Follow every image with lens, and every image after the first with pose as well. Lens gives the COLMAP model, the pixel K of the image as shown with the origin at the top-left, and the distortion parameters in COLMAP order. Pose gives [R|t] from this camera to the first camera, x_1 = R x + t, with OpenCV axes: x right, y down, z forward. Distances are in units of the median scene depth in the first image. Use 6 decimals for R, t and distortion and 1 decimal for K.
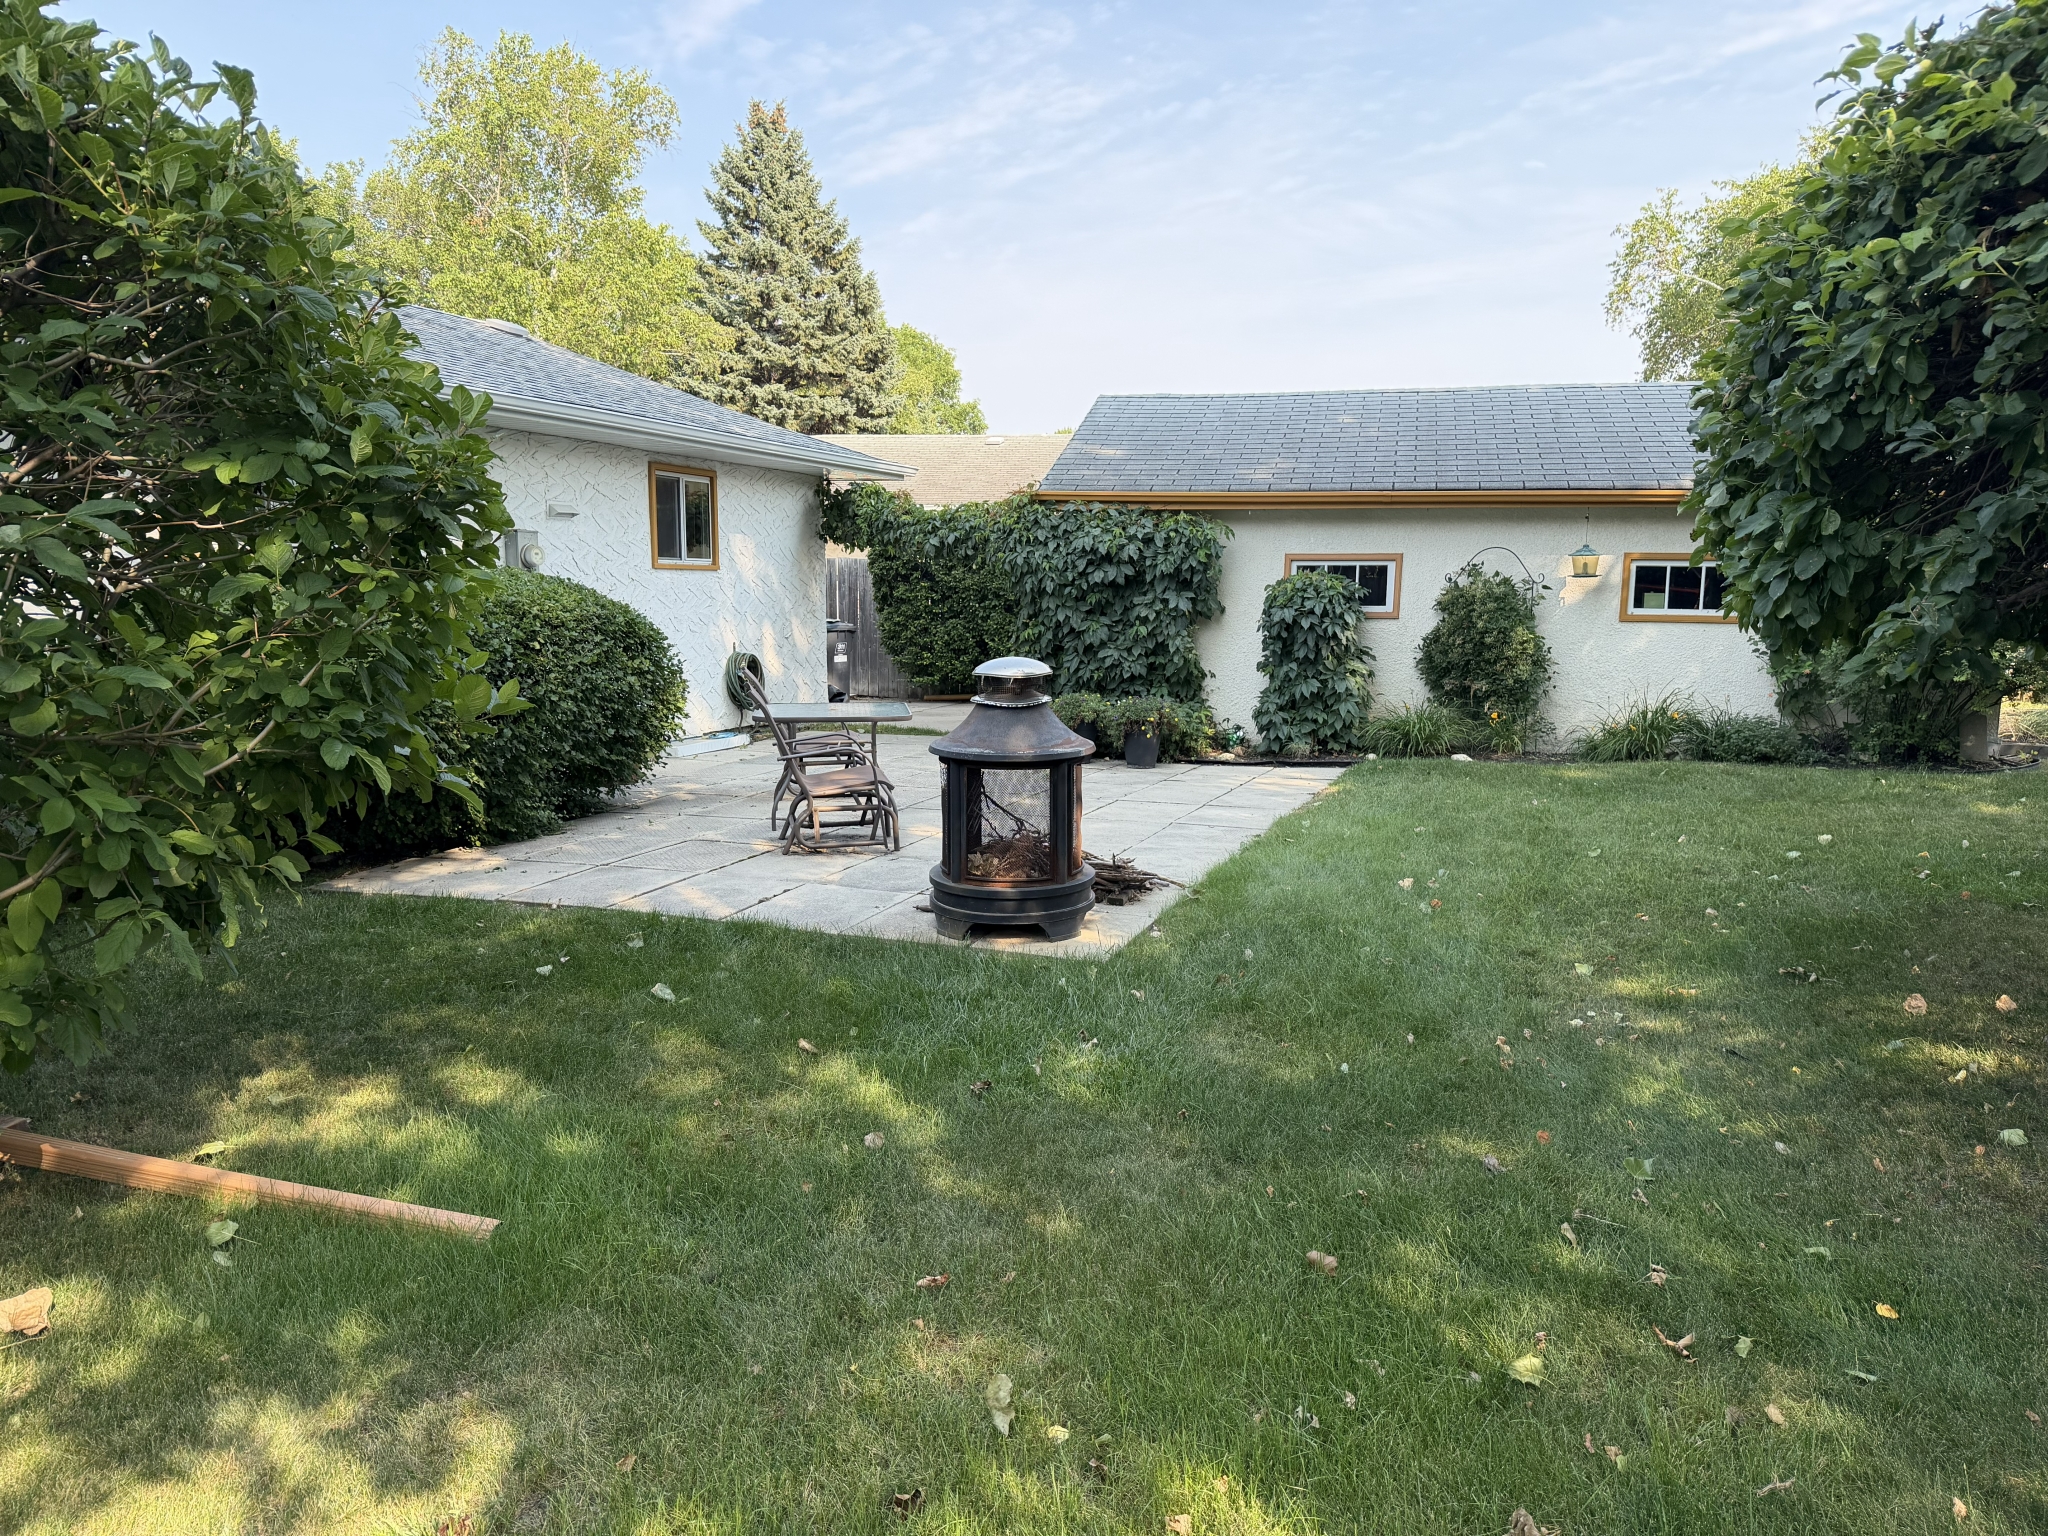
lens RADIAL K [[1431.2, 0, 1025.0], [0, 1431.2, 779.0], [0, 0, 1]] dist [0.053182, -0.064275]
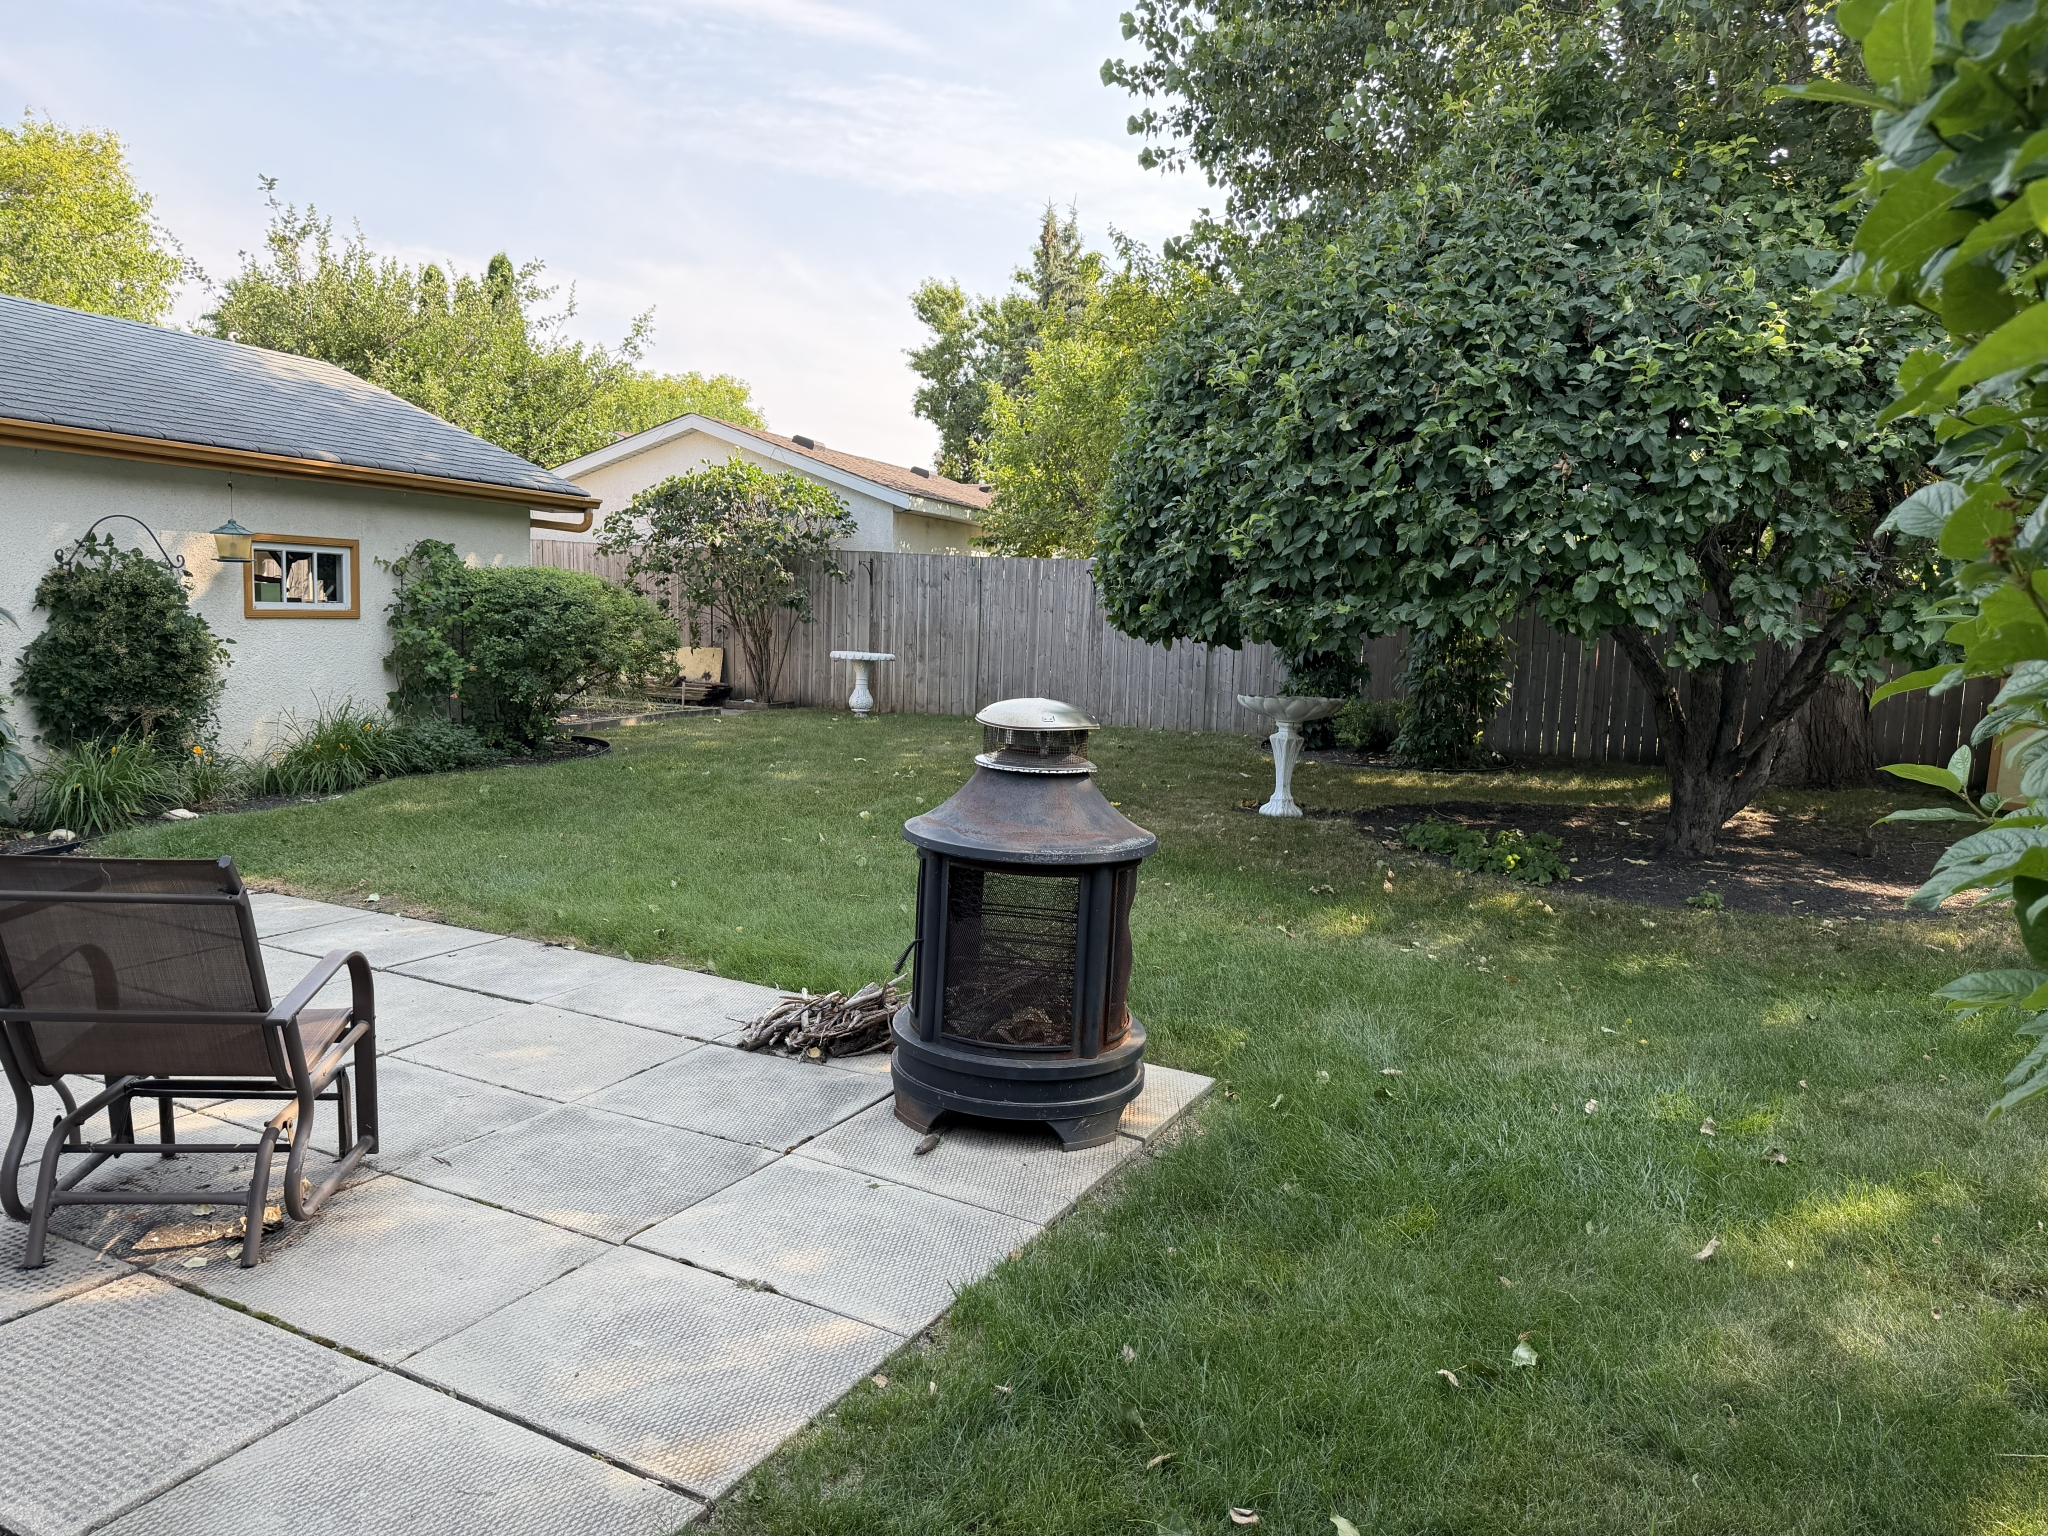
lens RADIAL K [[1431.2, 0, 1028.4], [0, 1431.2, 761.4], [0, 0, 1]] dist [0.053182, -0.064275]
pose [[0.112862, -0.116670, 0.986737, -0.341537], [0.118703, 0.987553, 0.103190, -0.063673], [-0.986495, 0.105483, 0.125307, 0.493197]]
